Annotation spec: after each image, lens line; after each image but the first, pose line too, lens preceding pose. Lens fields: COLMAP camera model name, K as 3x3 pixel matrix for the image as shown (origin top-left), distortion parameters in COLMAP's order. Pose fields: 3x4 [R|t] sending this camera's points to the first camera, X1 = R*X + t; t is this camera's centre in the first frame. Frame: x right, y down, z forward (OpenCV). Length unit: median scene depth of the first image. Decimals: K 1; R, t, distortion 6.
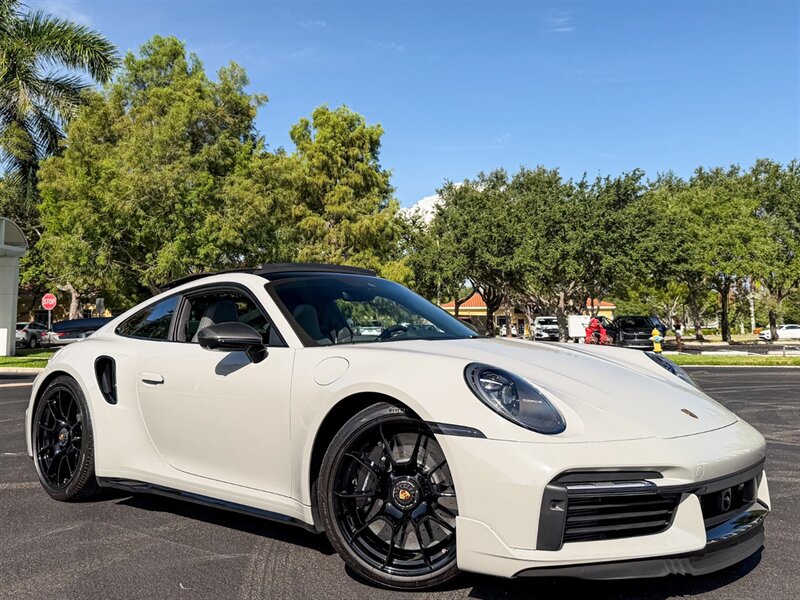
lens RADIAL K [[810.6, 0, 383.3], [0, 810.6, 239.1], [0, 0, 1]] dist [0.184626, -0.314659]
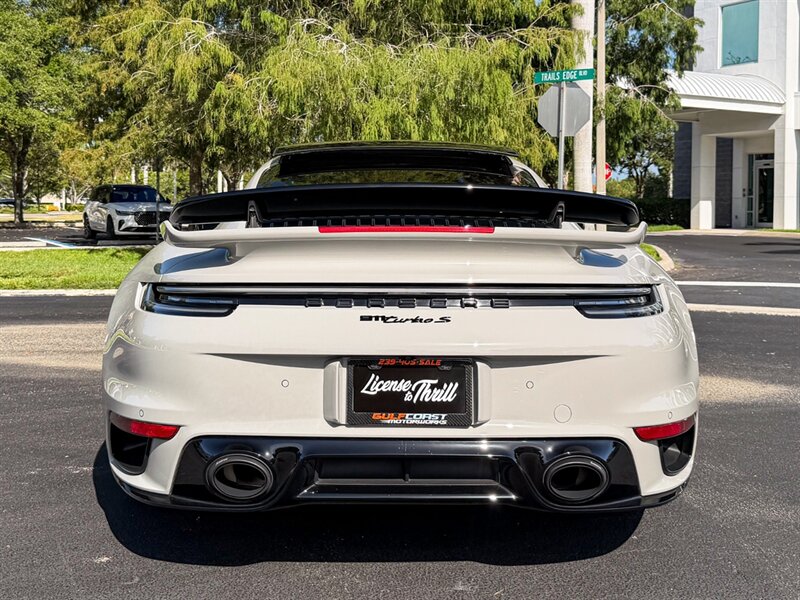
lens RADIAL K [[929.5, 0, 394.5], [0, 929.5, 217.7], [0, 0, 1]] dist [0.225043, -0.517995]
pose [[0.805330, 0.002294, 0.592822, 0.295601], [-0.074235, 0.992512, 0.097004, 0.024399], [-0.588161, -0.122129, 0.799470, 0.250120]]
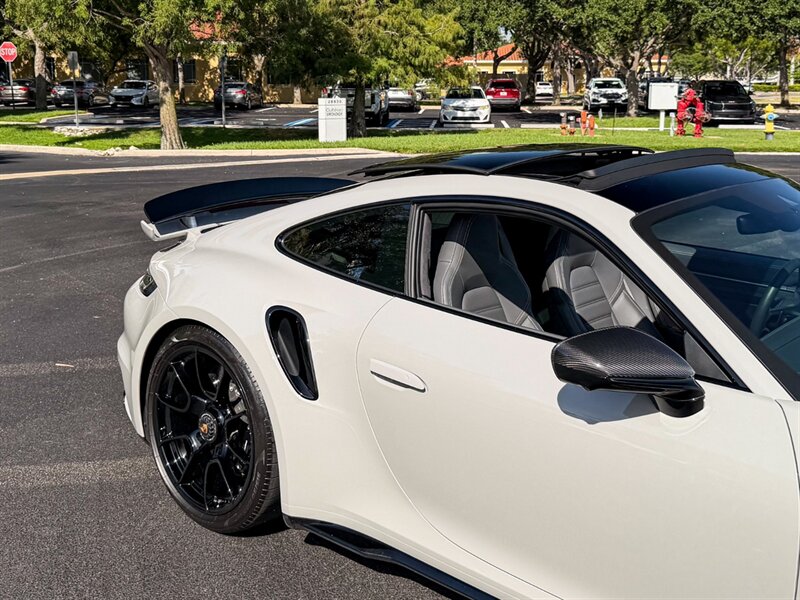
lens RADIAL K [[929.5, 0, 394.5], [0, 929.5, 217.7], [0, 0, 1]] dist [0.225043, -0.517995]
pose [[0.999857, 0.012161, 0.011750, -0.035597], [-0.014742, 0.967248, 0.253406, -0.011088], [-0.008284, -0.253543, 0.967289, 0.052688]]
